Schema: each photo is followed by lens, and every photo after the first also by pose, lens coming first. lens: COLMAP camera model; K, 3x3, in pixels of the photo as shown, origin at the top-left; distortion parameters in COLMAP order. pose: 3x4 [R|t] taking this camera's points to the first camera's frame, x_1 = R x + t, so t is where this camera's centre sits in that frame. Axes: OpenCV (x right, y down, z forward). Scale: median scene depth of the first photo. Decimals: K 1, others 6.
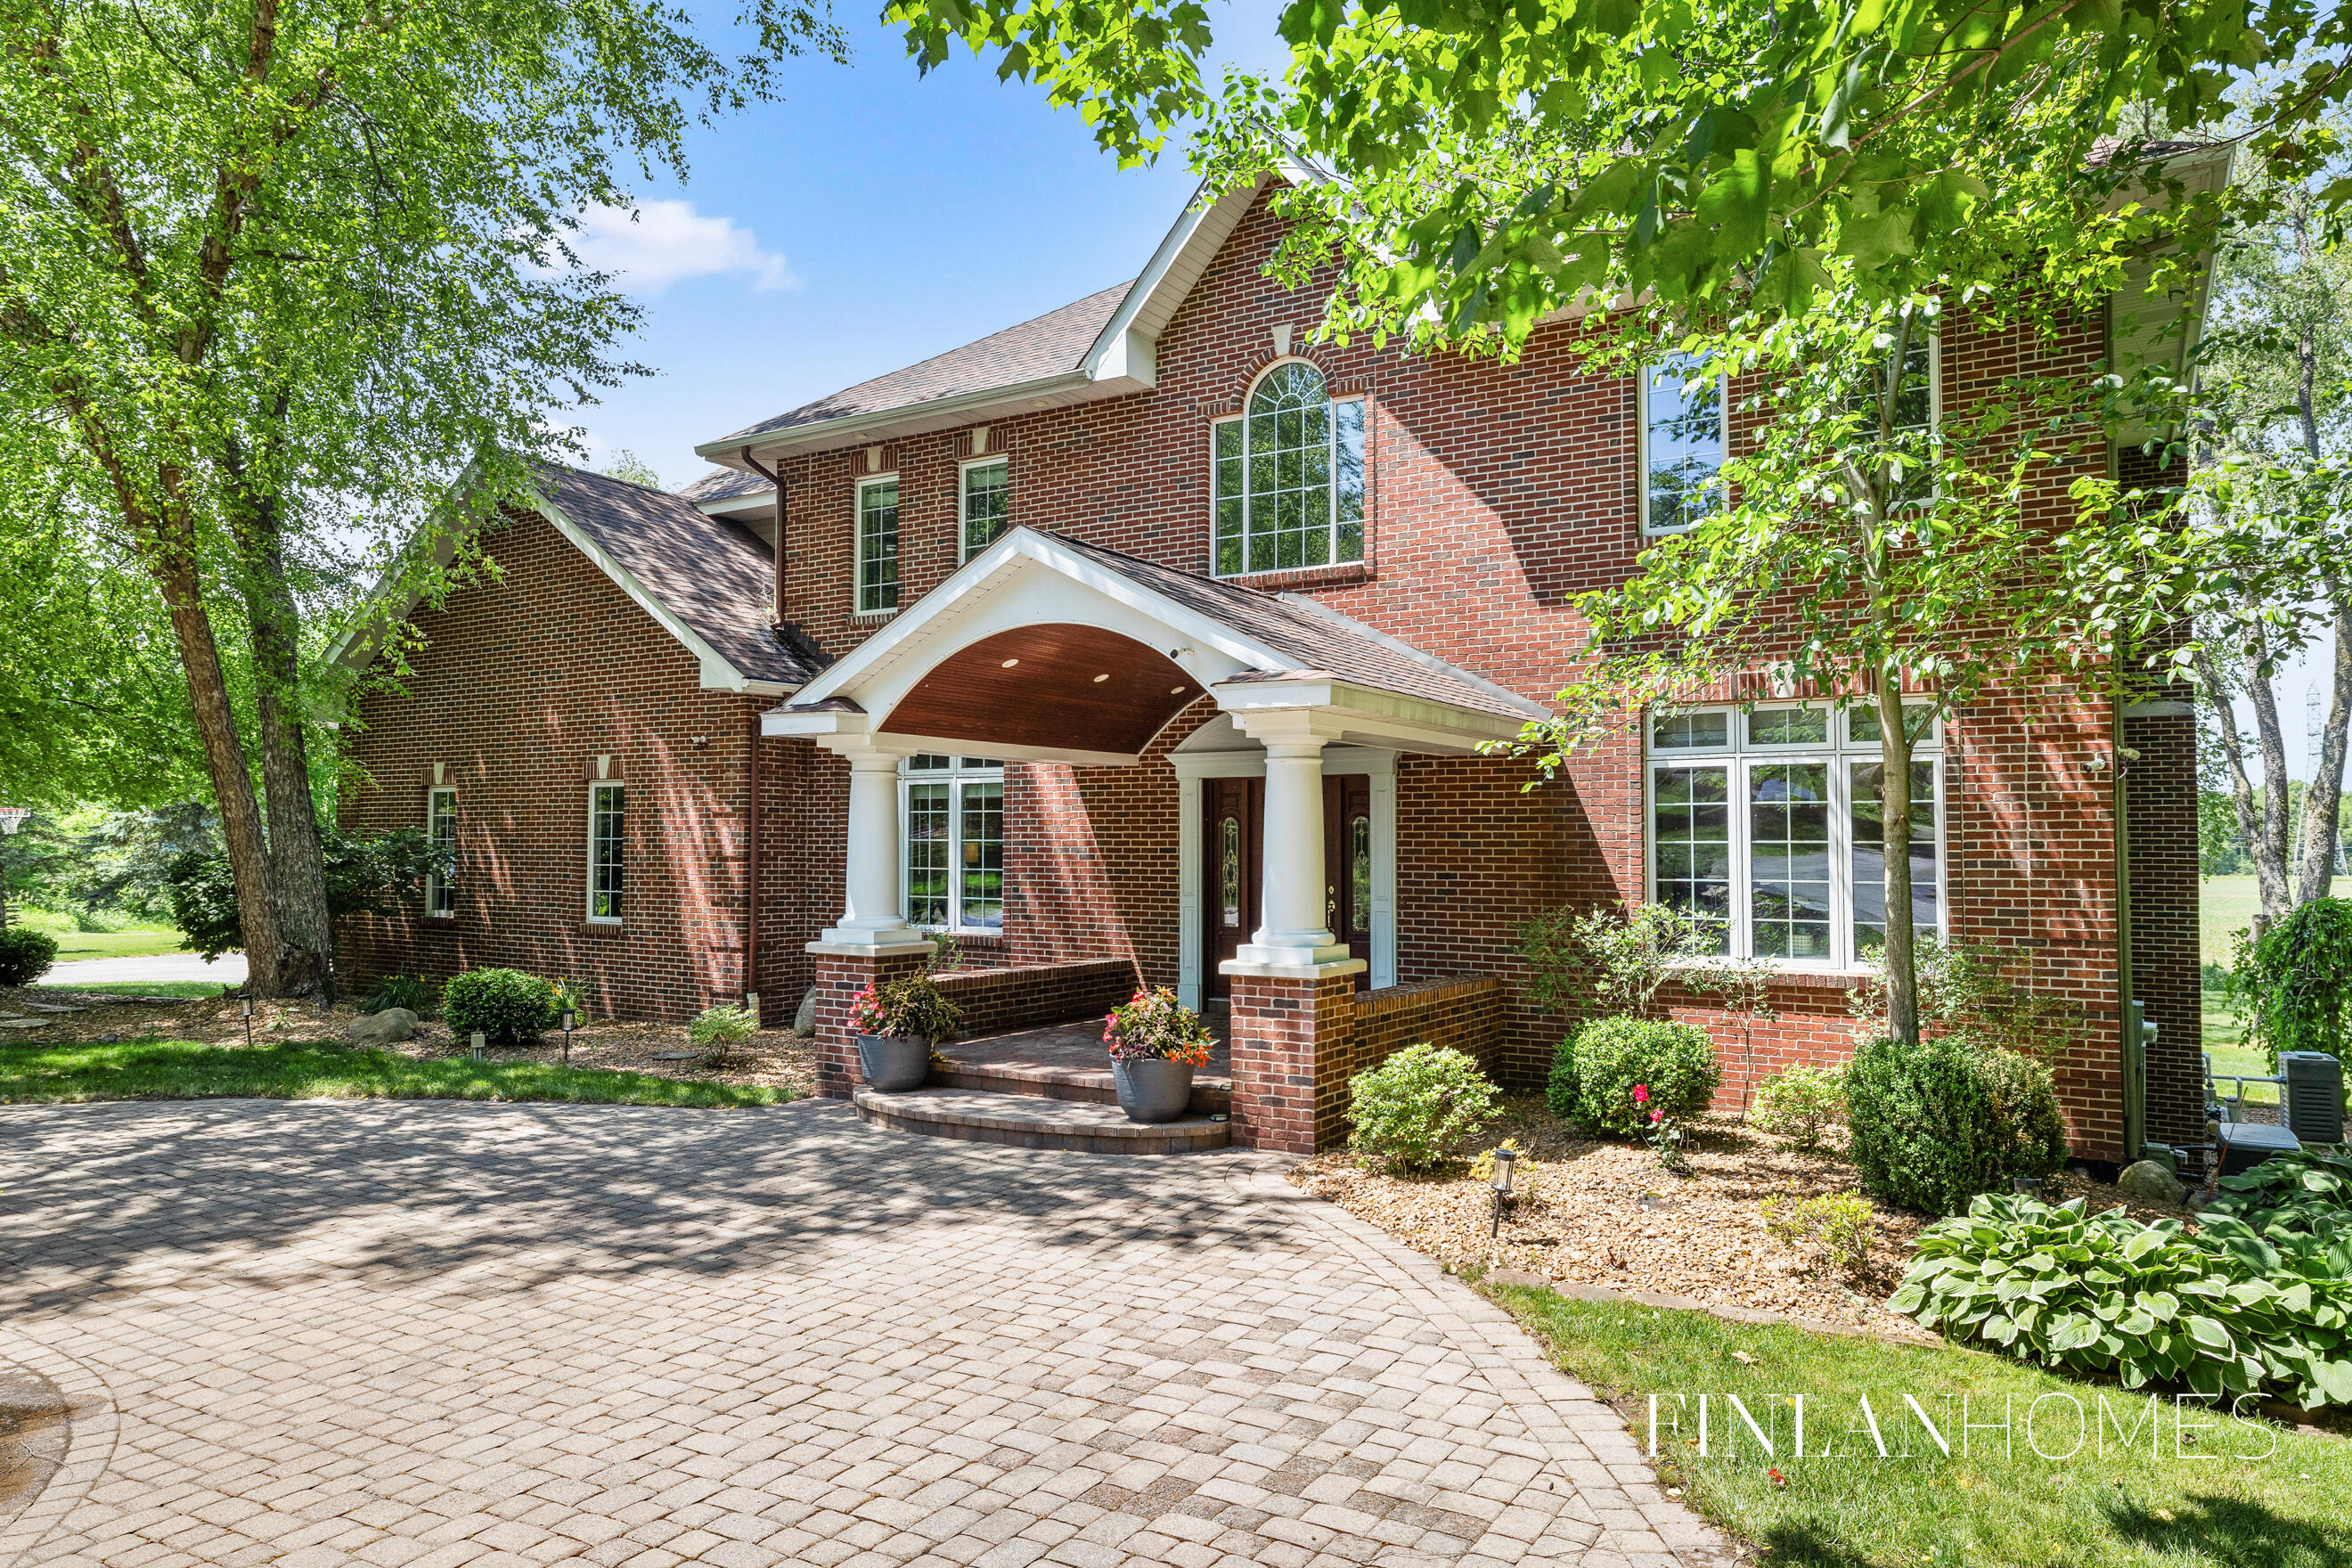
lens RADIAL K [[1509.0, 0, 1176.0], [0, 1509.0, 784.0], [0, 0, 1]] dist [-0.004530, -0.000432]
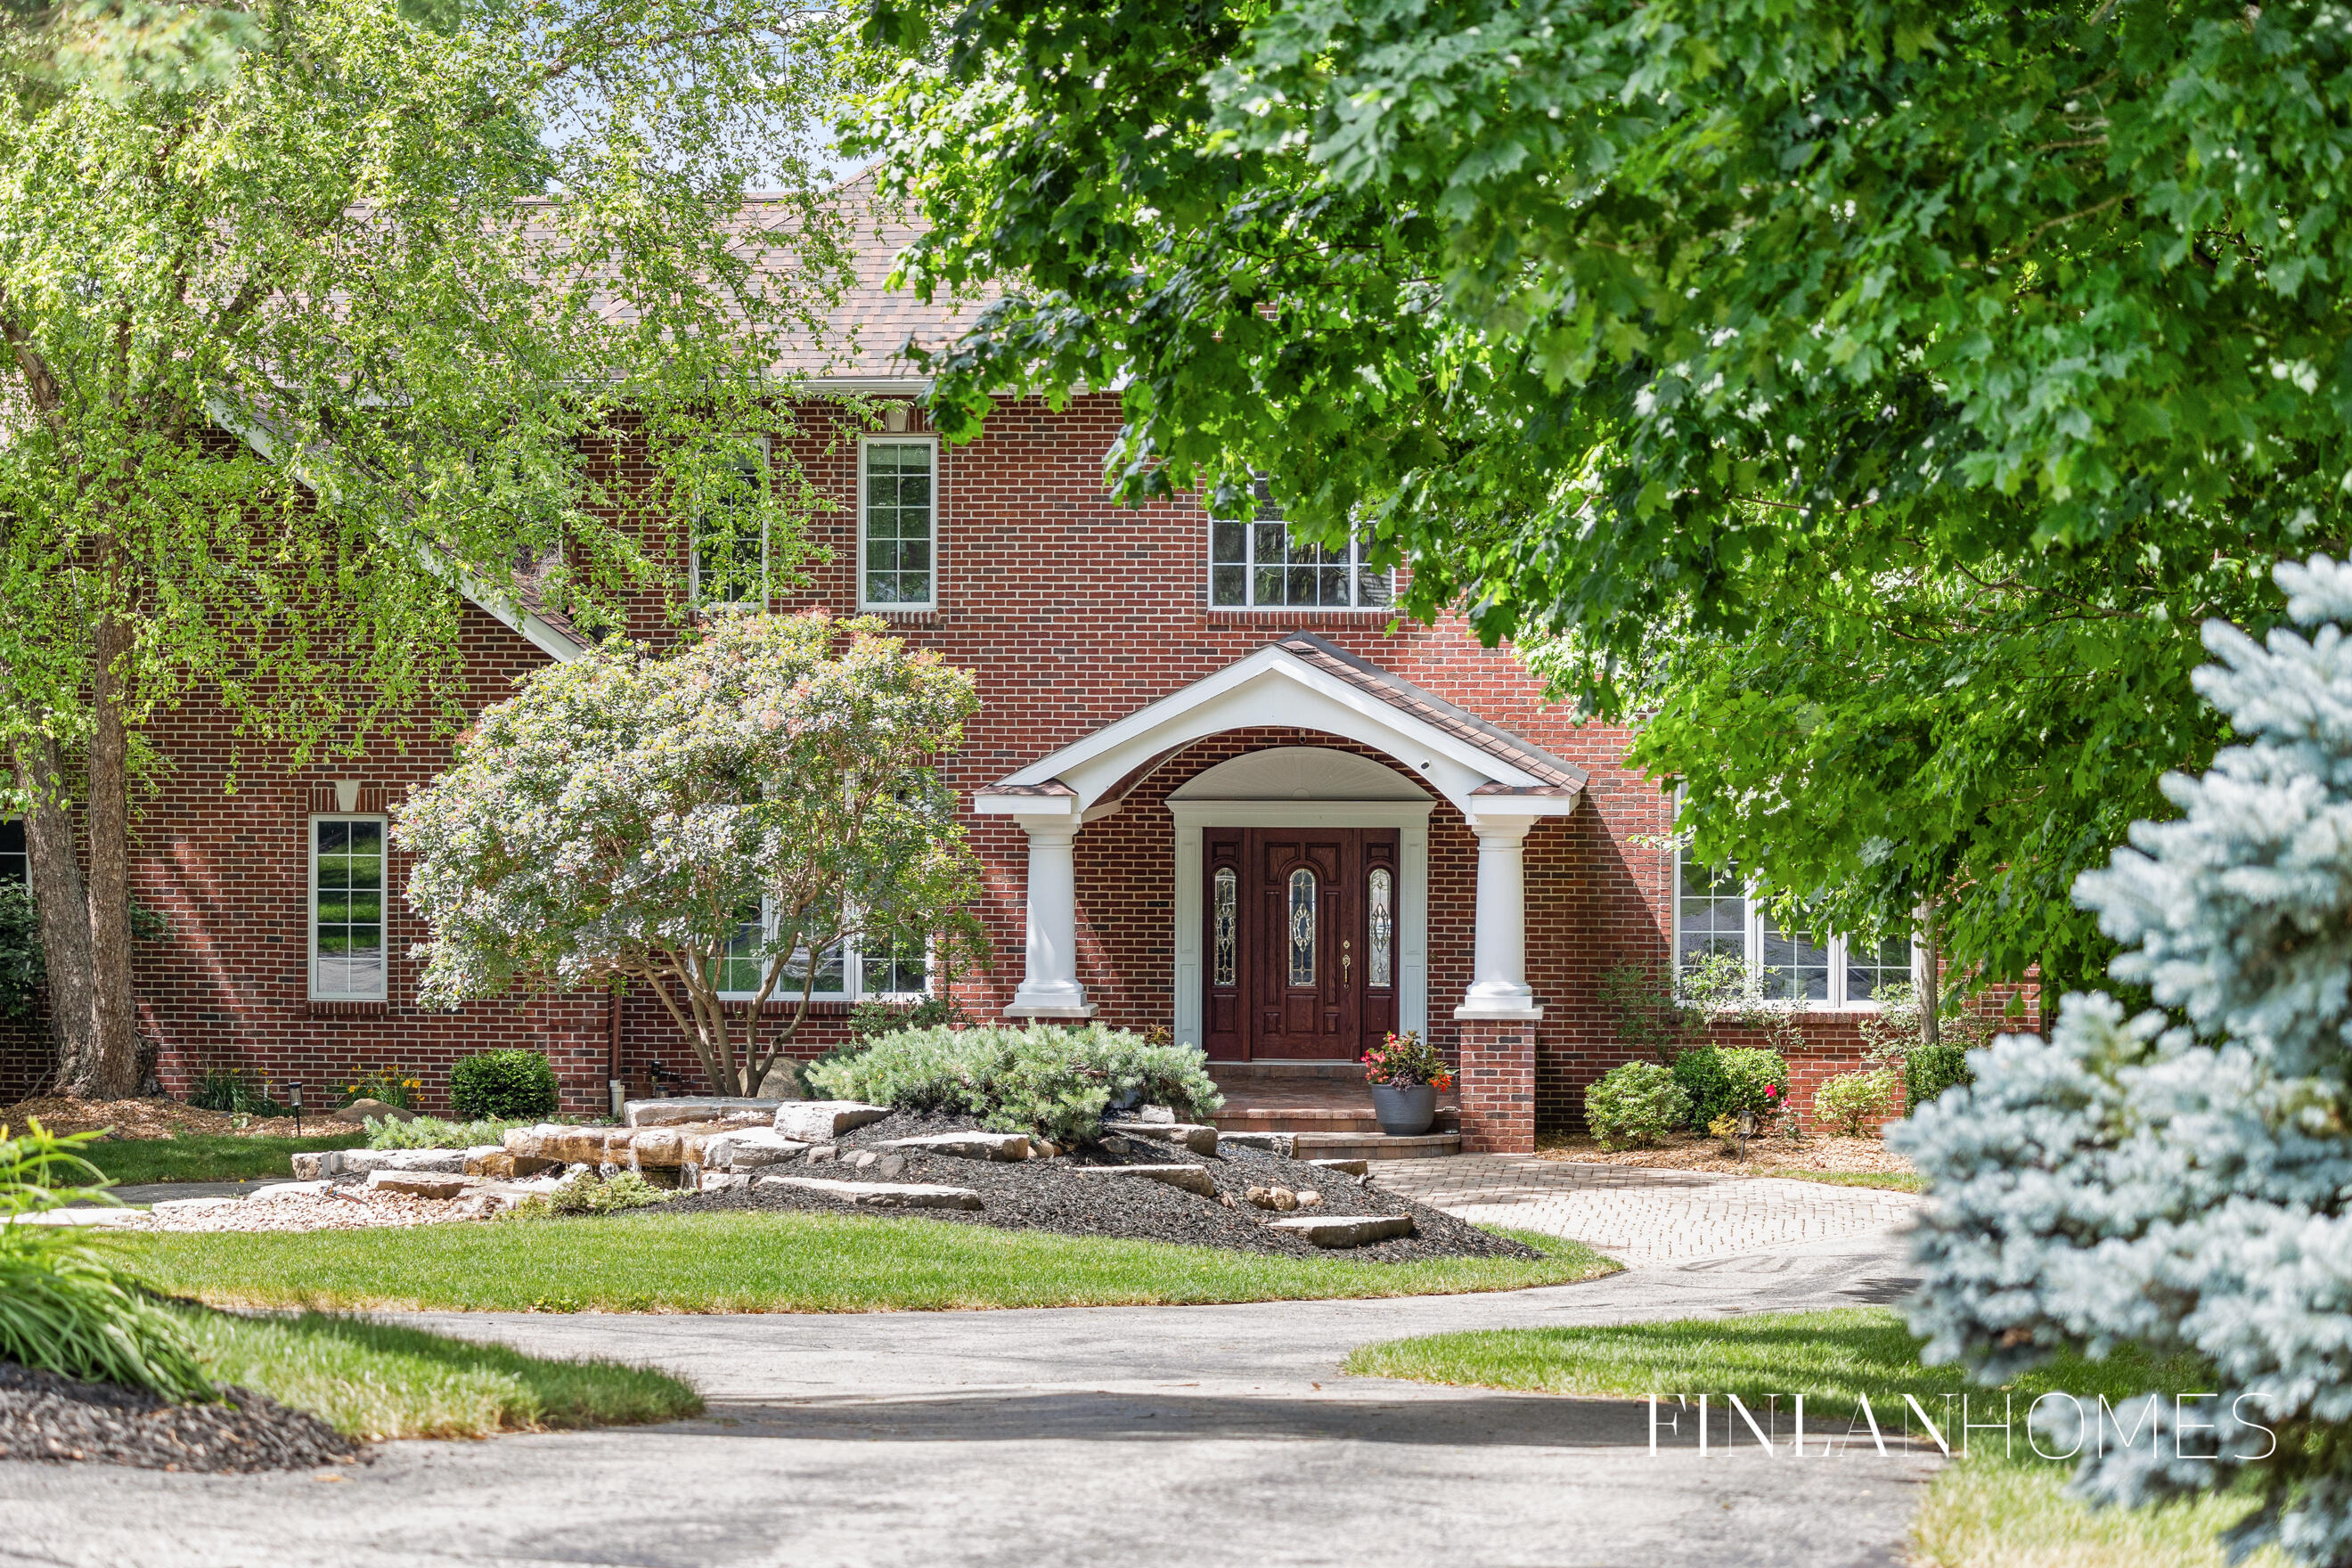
lens RADIAL K [[6999.4, 0, 1176.0], [0, 6999.4, 784.0], [0, 0, 1]] dist [-0.217311, -0.367585]
pose [[0.889421, -0.009258, 0.456995, -2.192831], [-0.019776, 0.998079, 0.058708, -0.315158], [-0.456661, -0.061254, 0.887530, -3.138064]]
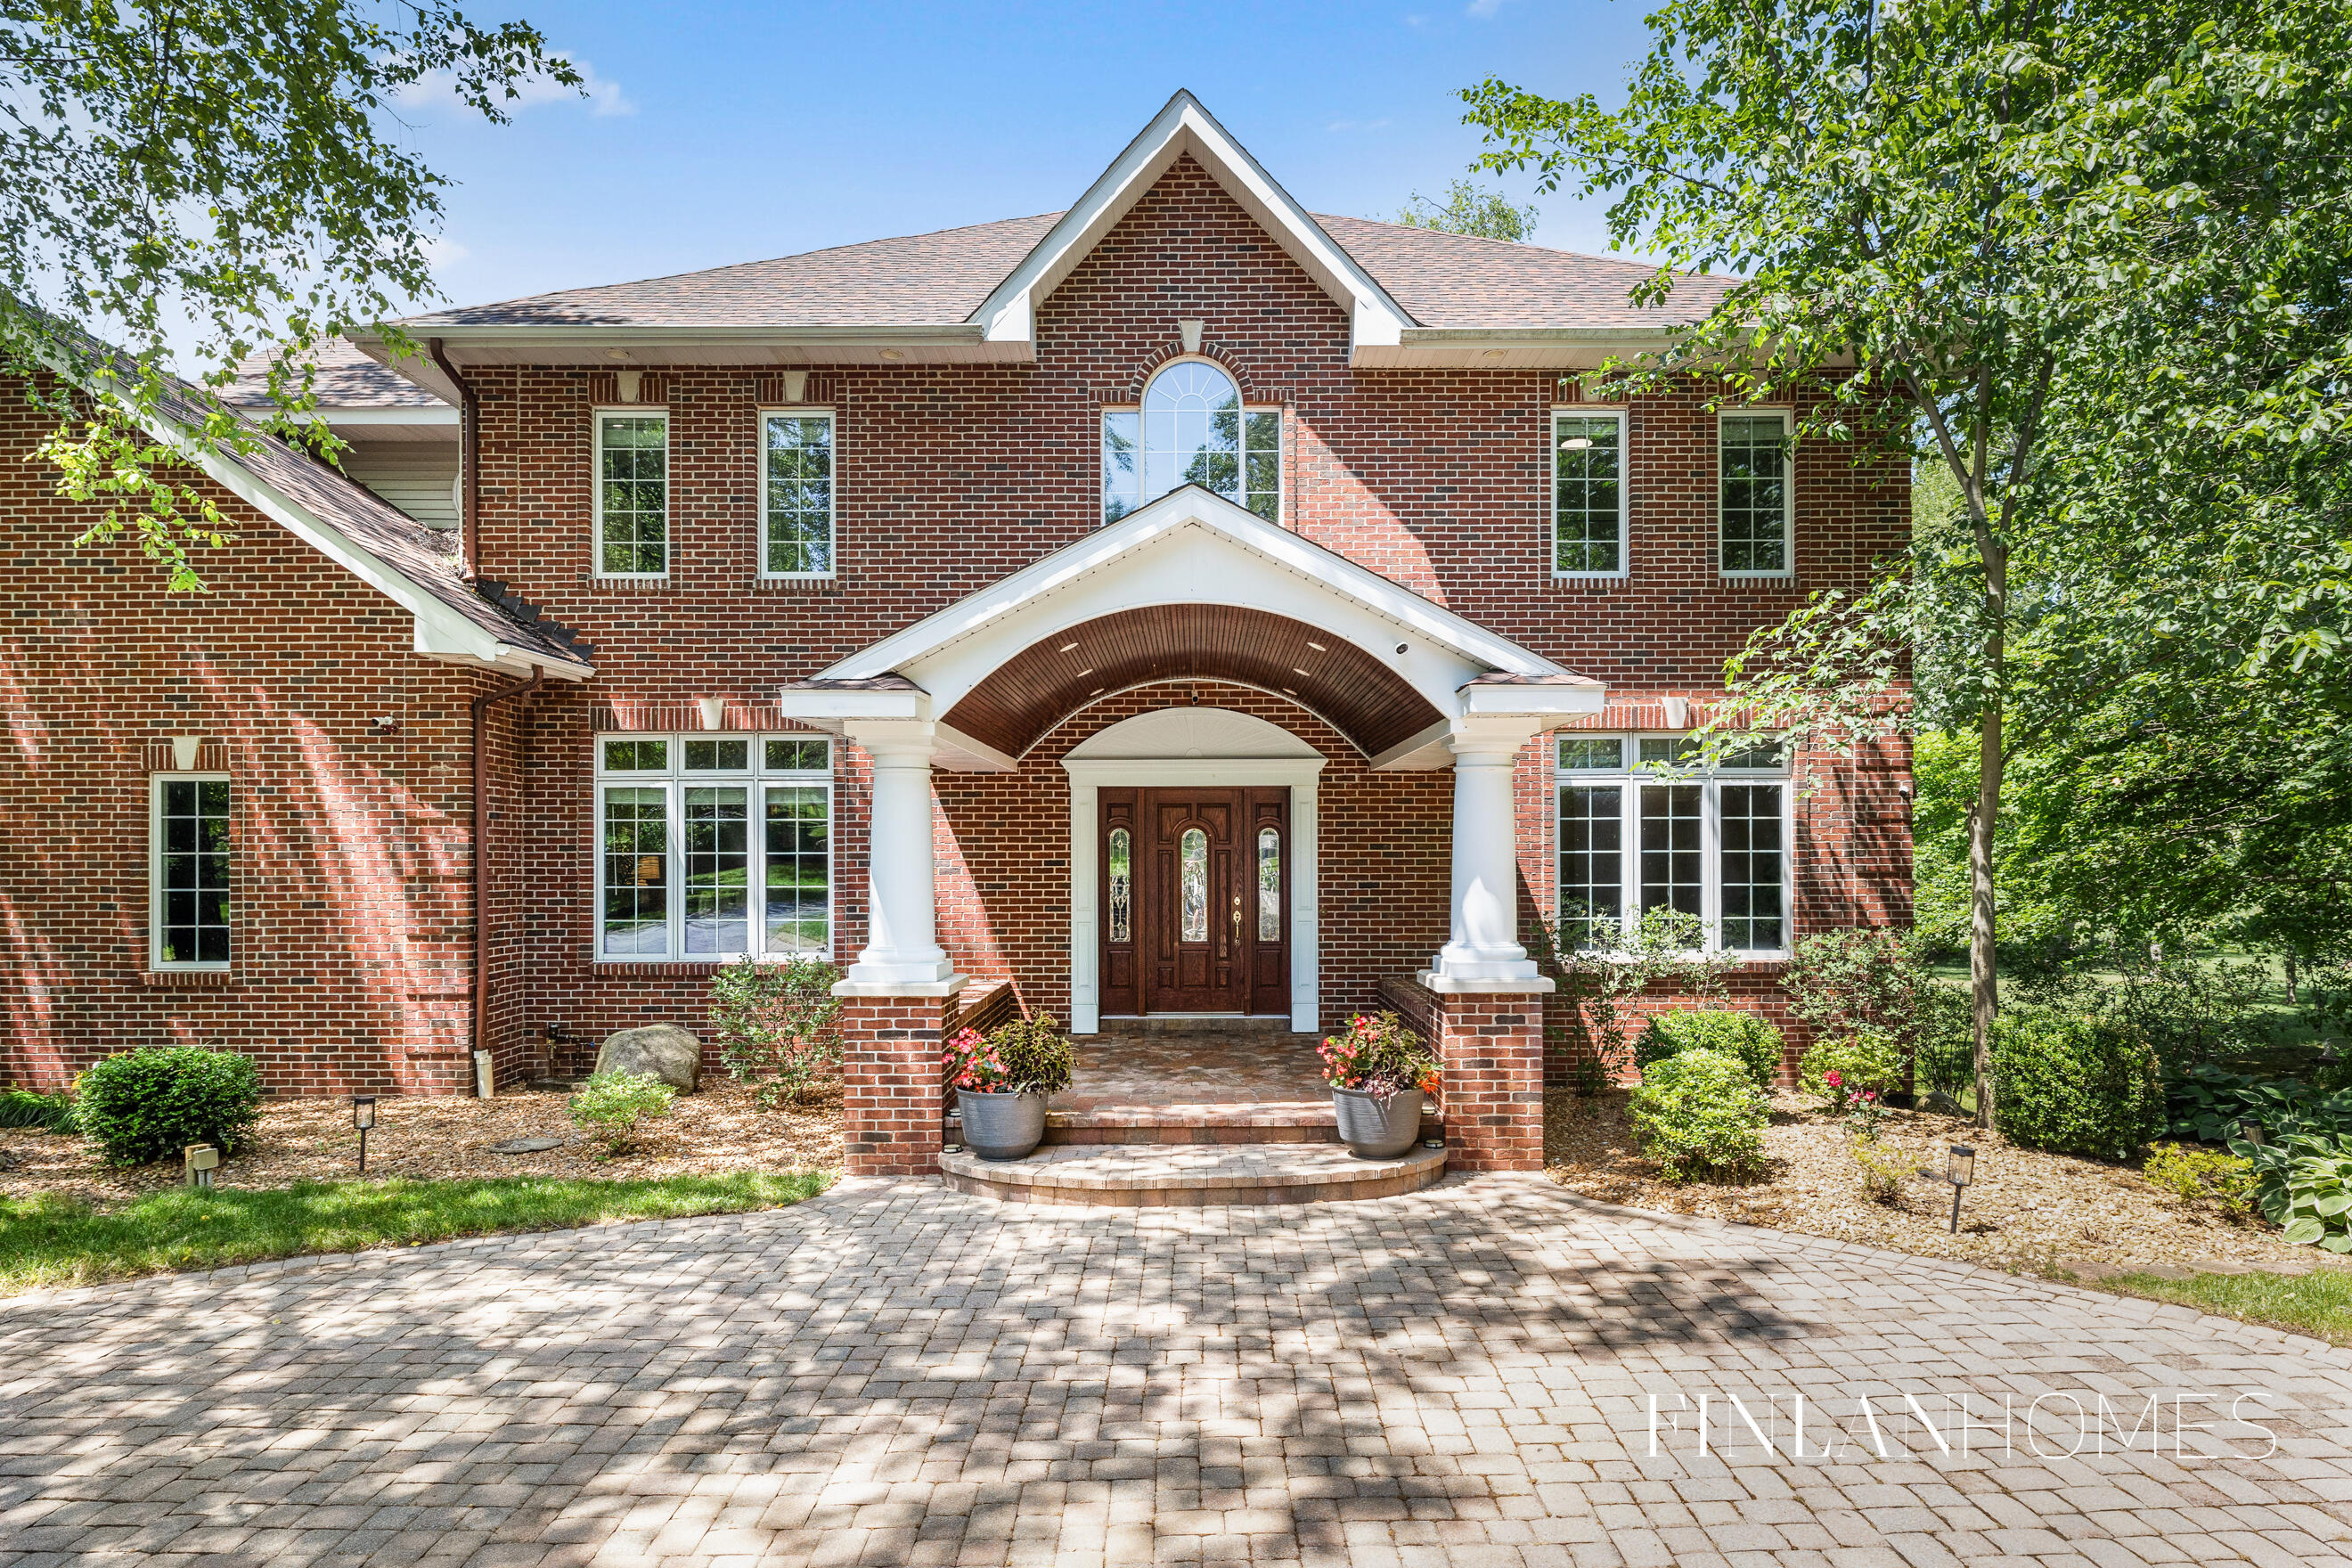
lens RADIAL K [[1314.1, 0, 1198.9], [0, 1314.1, 850.1], [0, 0, 1]] dist [0.002392, 0.001412]
pose [[0.850553, -0.003626, 0.525876, -0.406432], [-0.015912, 0.999341, 0.032628, 0.009005], [-0.525648, -0.036120, 0.849935, 0.292190]]
